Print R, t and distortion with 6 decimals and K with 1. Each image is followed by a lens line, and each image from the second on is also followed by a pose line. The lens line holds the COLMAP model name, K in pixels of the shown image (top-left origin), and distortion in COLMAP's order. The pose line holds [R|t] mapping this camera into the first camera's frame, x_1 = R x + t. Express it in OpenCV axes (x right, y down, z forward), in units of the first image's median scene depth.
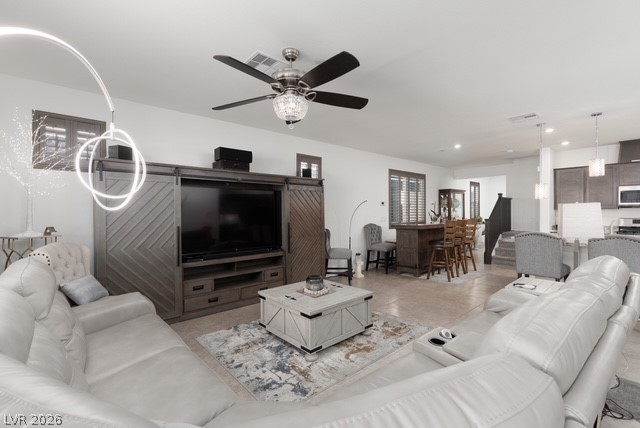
lens RADIAL K [[288.0, 0, 319.6], [0, 288.0, 211.5], [0, 0, 1]] dist [0.007338, -0.000883]
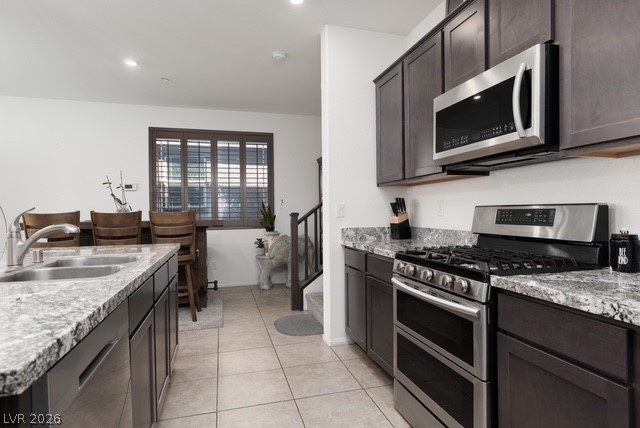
lens RADIAL K [[343.8, 0, 318.8], [0, 343.8, 210.5], [0, 0, 1]] dist [0.002892, 0.000030]
pose [[0.898060, -0.006729, -0.439822, 1.360450], [0.014461, 0.999794, 0.014232, 0.025885], [0.439636, -0.019142, 0.897972, 0.800715]]
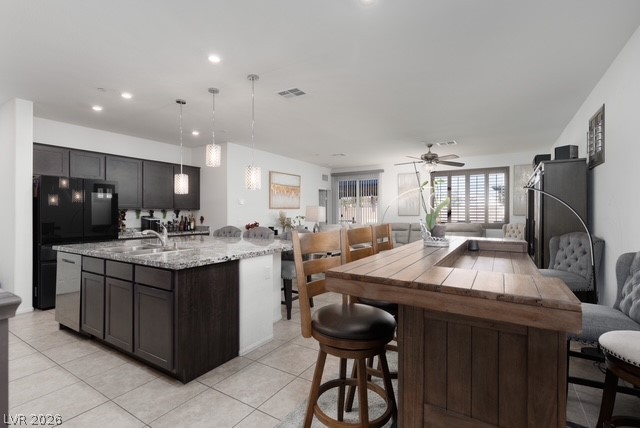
lens RADIAL K [[297.6, 0, 319.8], [0, 297.6, 212.7], [0, 0, 1]] dist [0.003290, 0.001162]
pose [[-0.958155, 0.004494, -0.286213, 0.818500], [0.004570, 0.999989, 0.000404, 0.009746], [0.286212, -0.000921, -0.958166, 1.710542]]
